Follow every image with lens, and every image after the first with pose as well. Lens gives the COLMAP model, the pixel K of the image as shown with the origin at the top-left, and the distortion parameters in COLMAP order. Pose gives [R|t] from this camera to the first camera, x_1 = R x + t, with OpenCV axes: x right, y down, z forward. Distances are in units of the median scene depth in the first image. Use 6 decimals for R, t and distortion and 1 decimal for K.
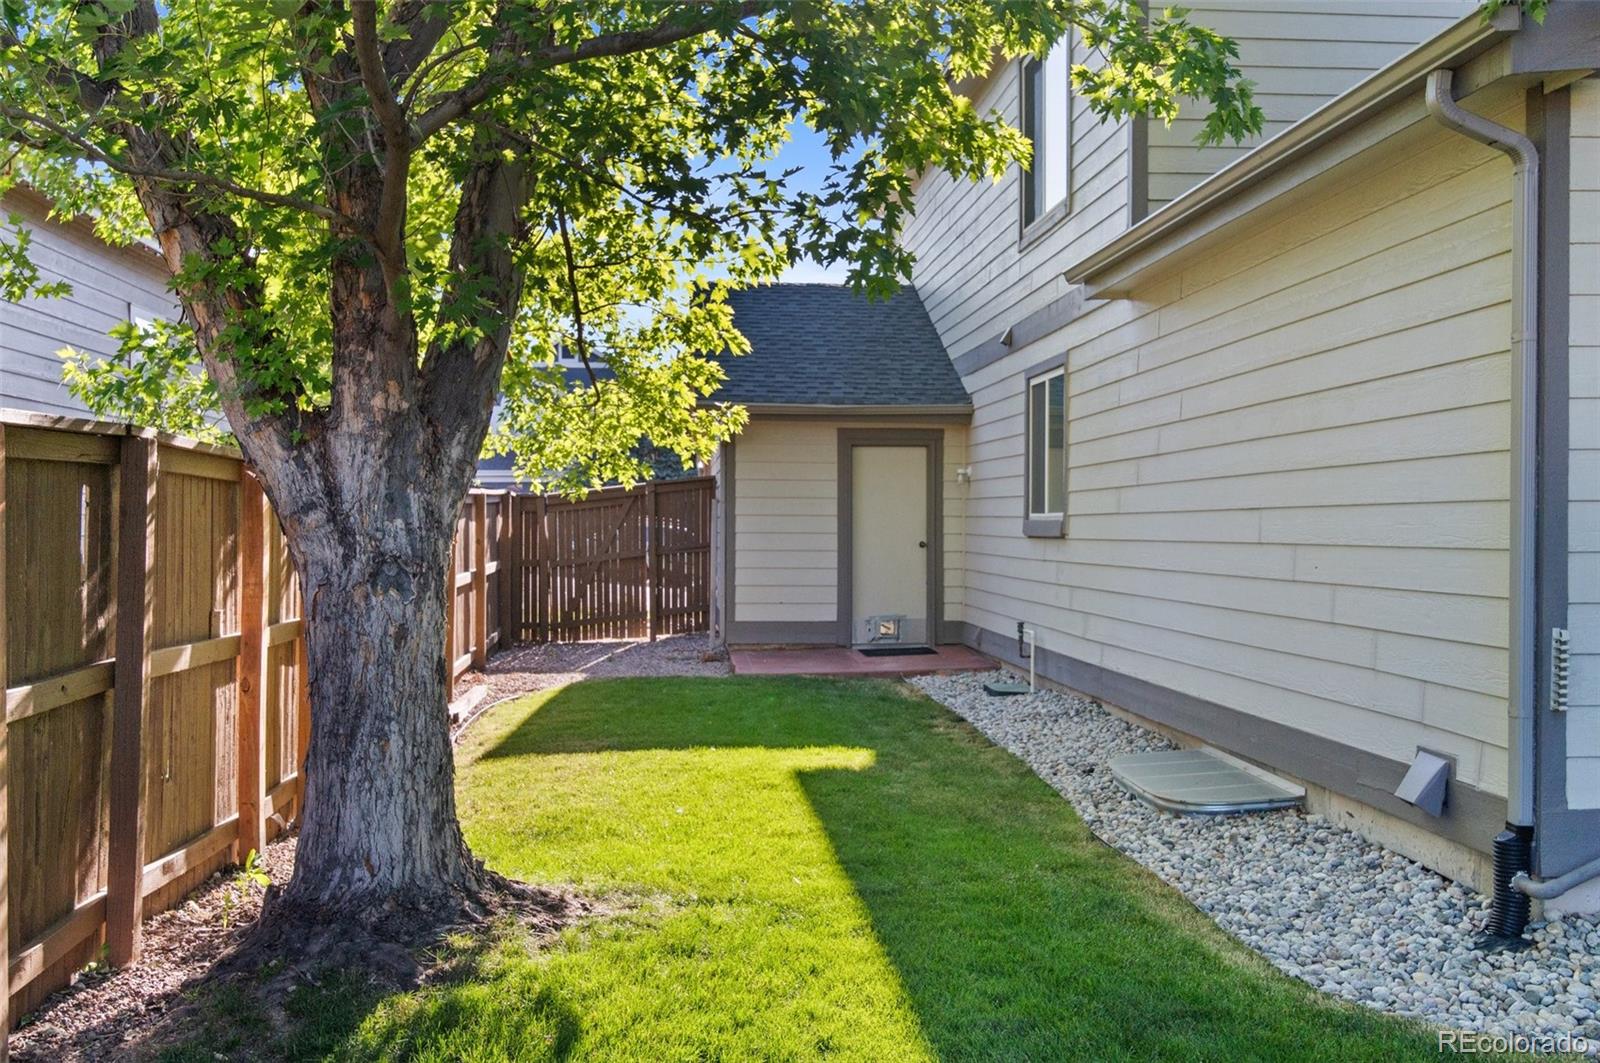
lens RADIAL K [[1510.2, 0, 798.9], [0, 1510.2, 540.2], [0, 0, 1]] dist [0.017138, 0.000000]
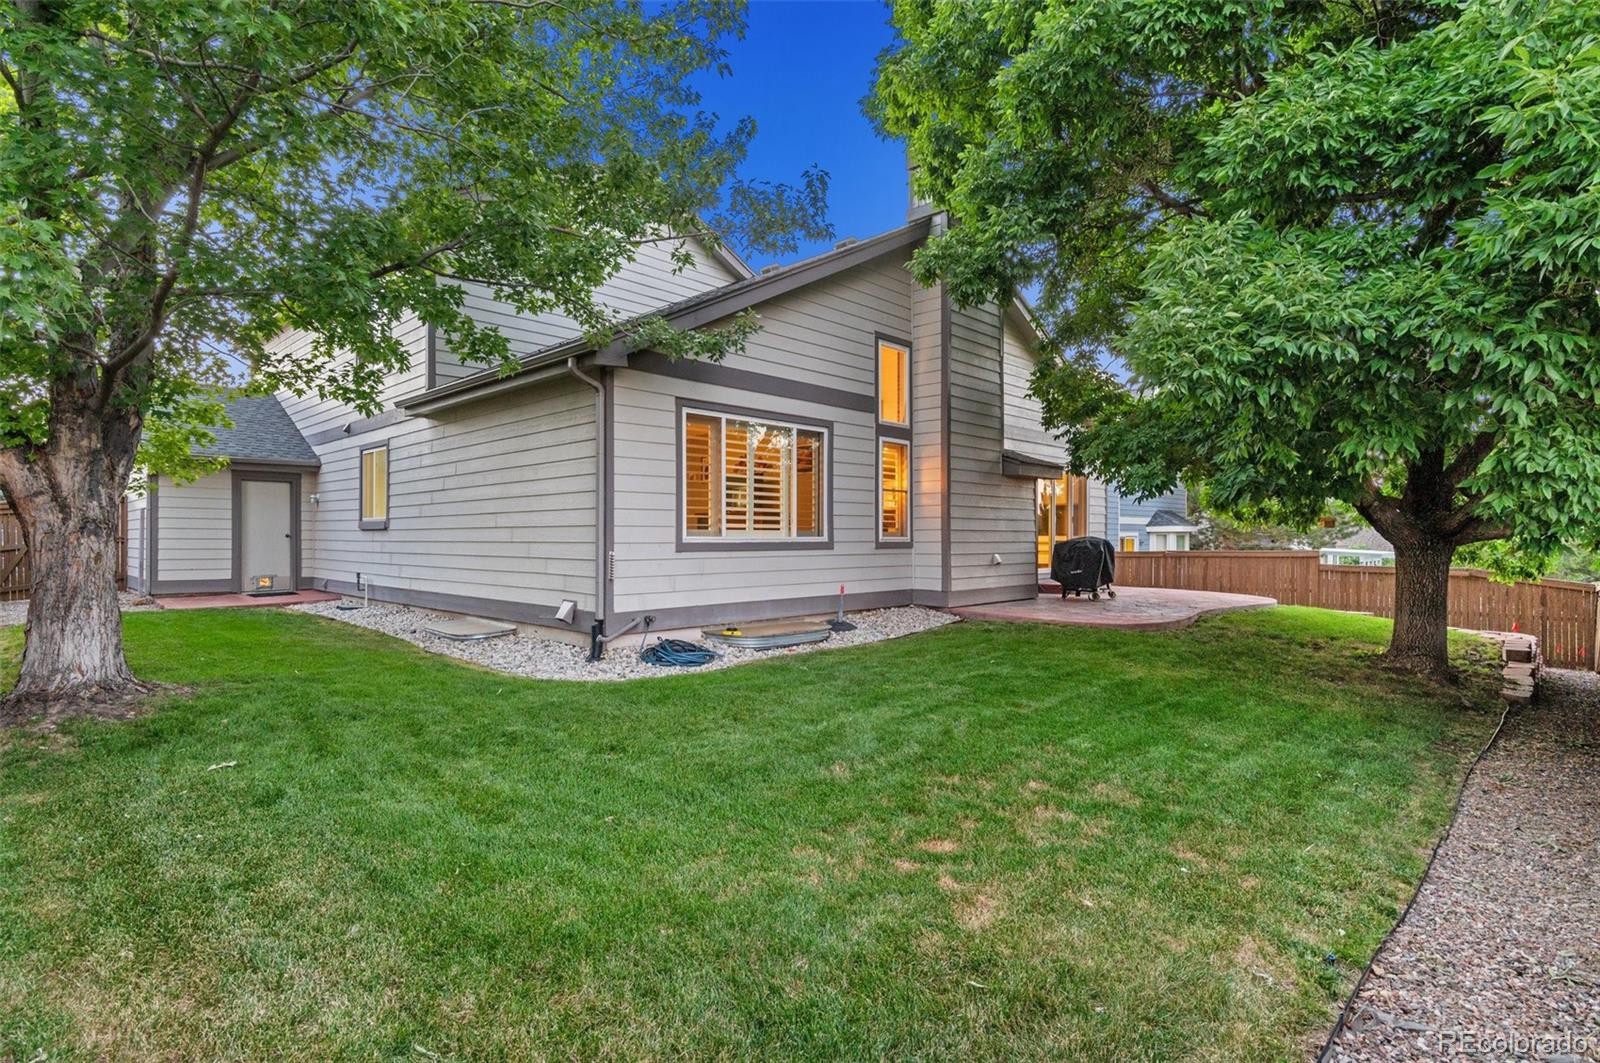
lens RADIAL K [[783.7, 0, 804.6], [0, 783.7, 541.1], [0, 0, 1]] dist [-0.009309, -0.000065]
pose [[0.750877, -0.000364, 0.660442, -0.204239], [0.003095, 0.999991, -0.002967, 0.039170], [-0.660435, 0.004272, 0.750871, -0.358966]]
